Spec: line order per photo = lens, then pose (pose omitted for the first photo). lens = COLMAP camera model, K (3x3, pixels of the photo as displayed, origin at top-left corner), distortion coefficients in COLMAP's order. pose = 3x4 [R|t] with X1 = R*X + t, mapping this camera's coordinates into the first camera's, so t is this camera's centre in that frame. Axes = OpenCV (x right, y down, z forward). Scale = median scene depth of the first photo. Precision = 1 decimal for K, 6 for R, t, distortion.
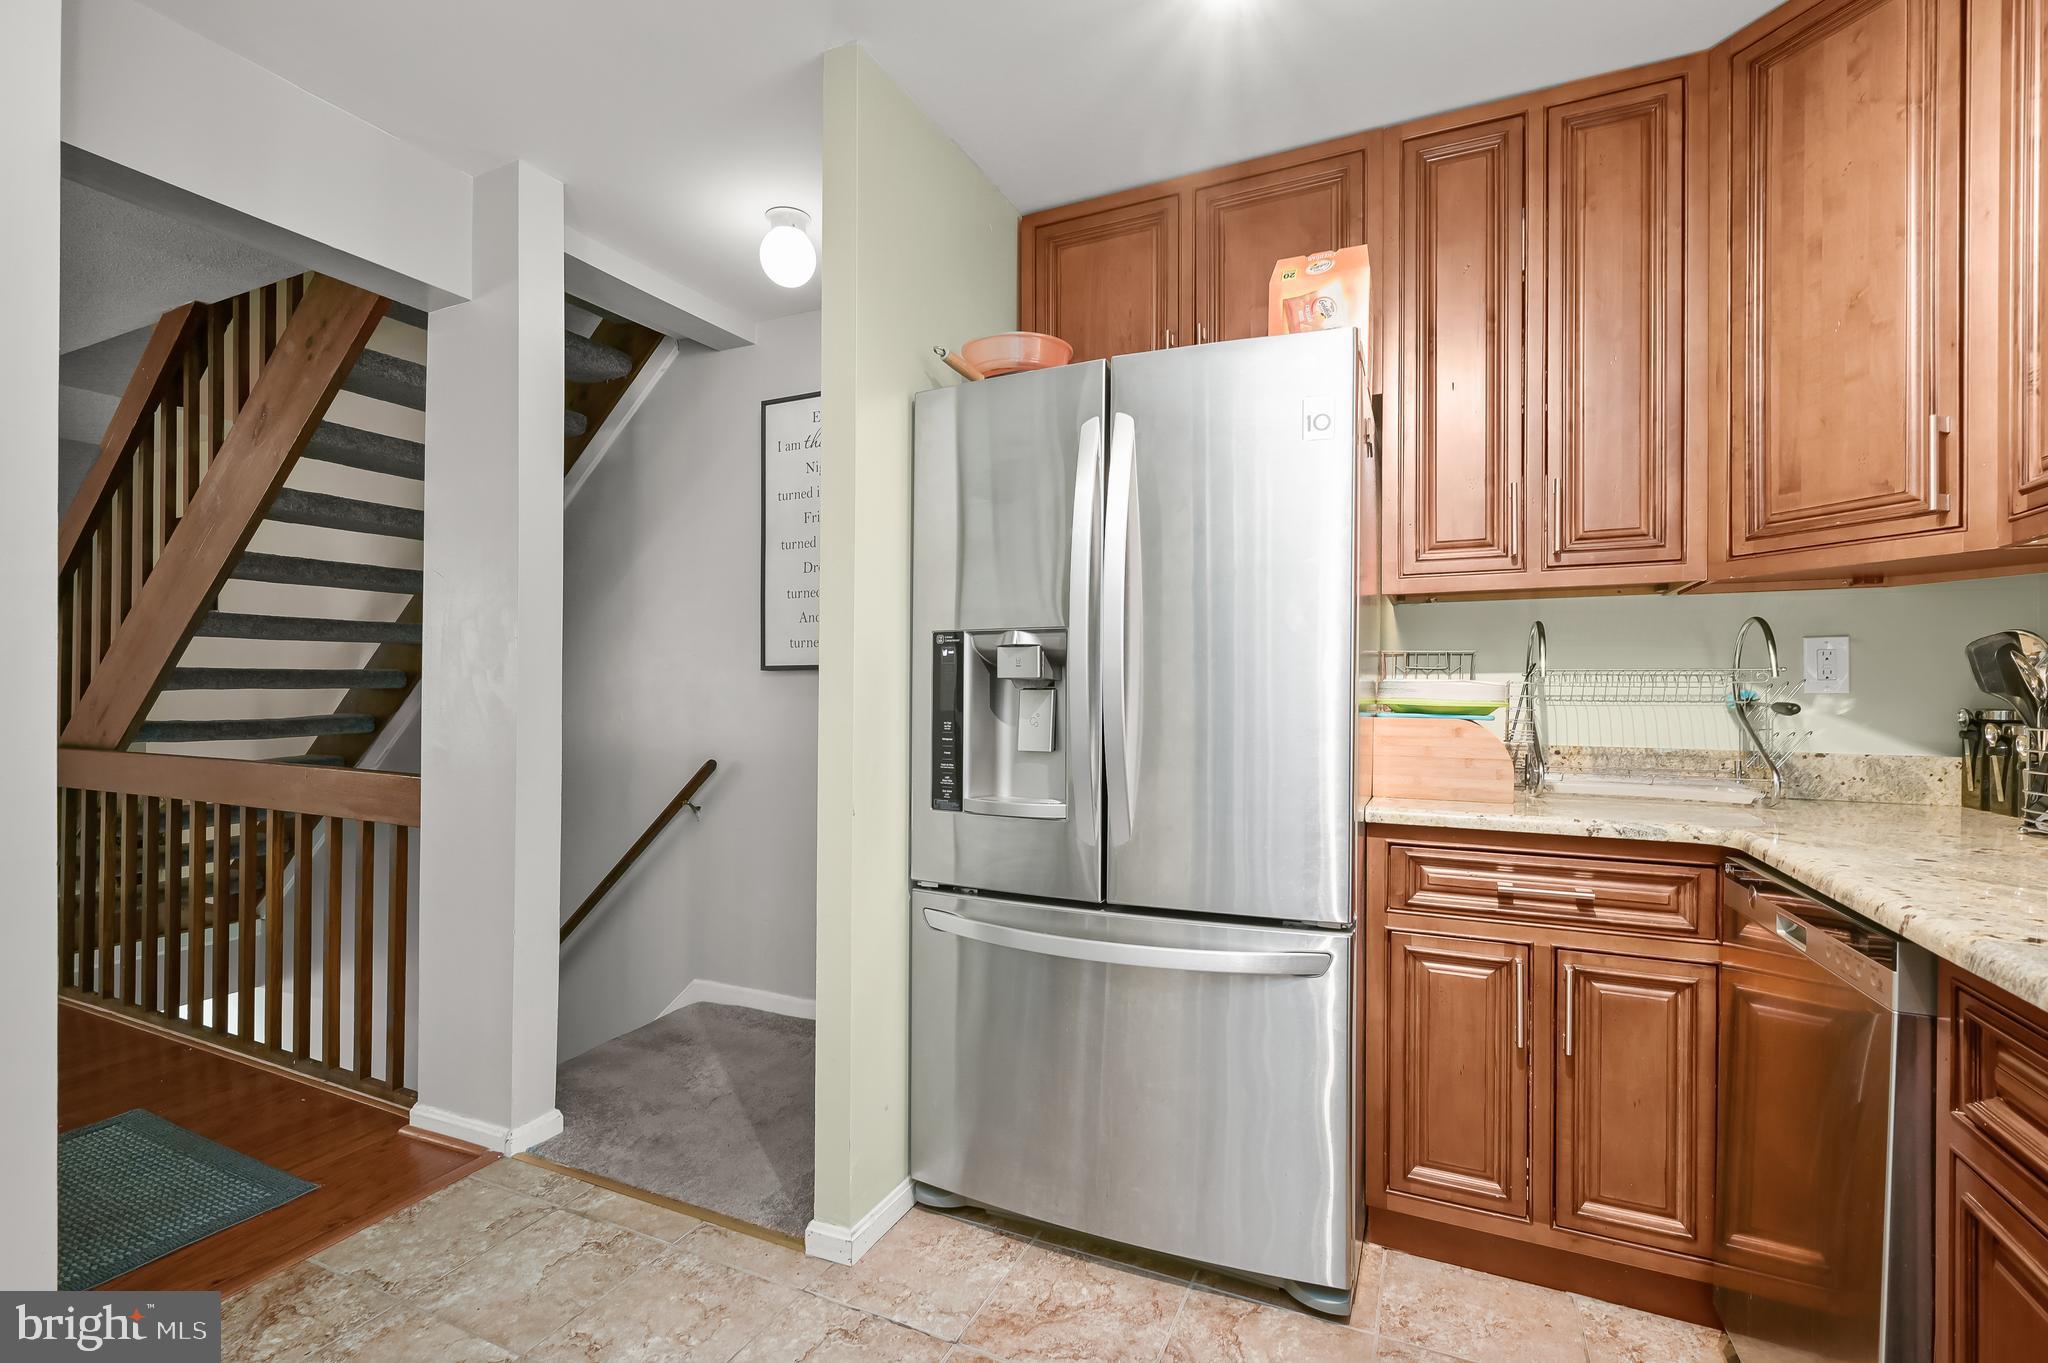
lens RADIAL K [[903.4, 0, 1043.5], [0, 903.4, 697.6], [0, 0, 1]] dist [-0.001706, -0.000376]
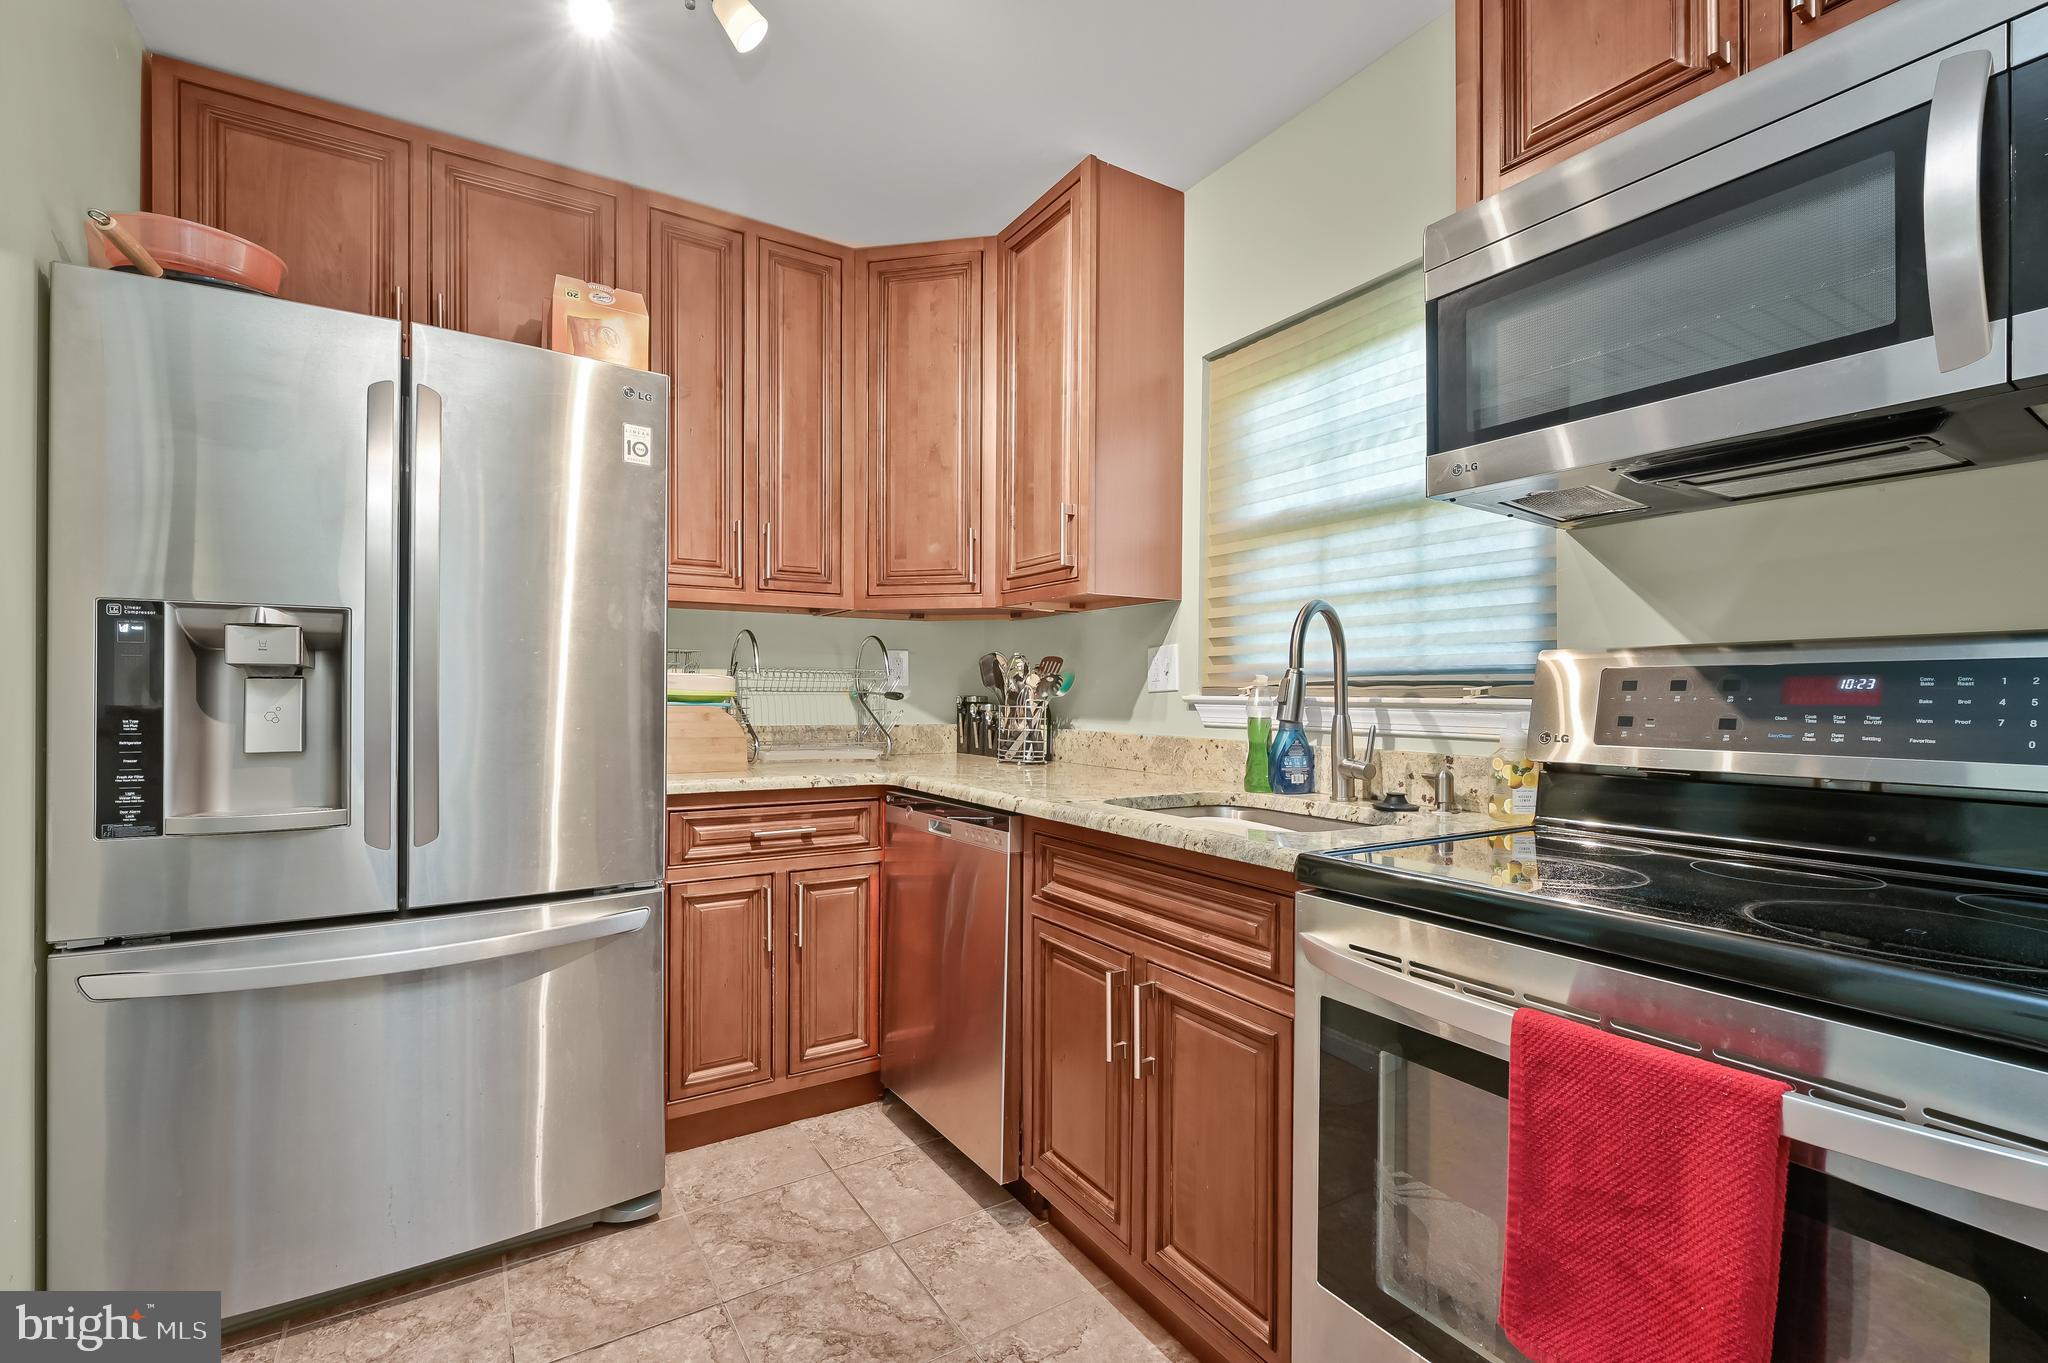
lens RADIAL K [[903.4, 0, 1024.3], [0, 903.4, 693.9], [0, 0, 1]] dist [-0.001706, -0.000376]
pose [[0.542422, -0.003543, 0.840099, -0.366454], [-0.000646, 0.999989, 0.004635, 0.001186], [-0.840106, -0.003057, 0.542414, -0.037016]]
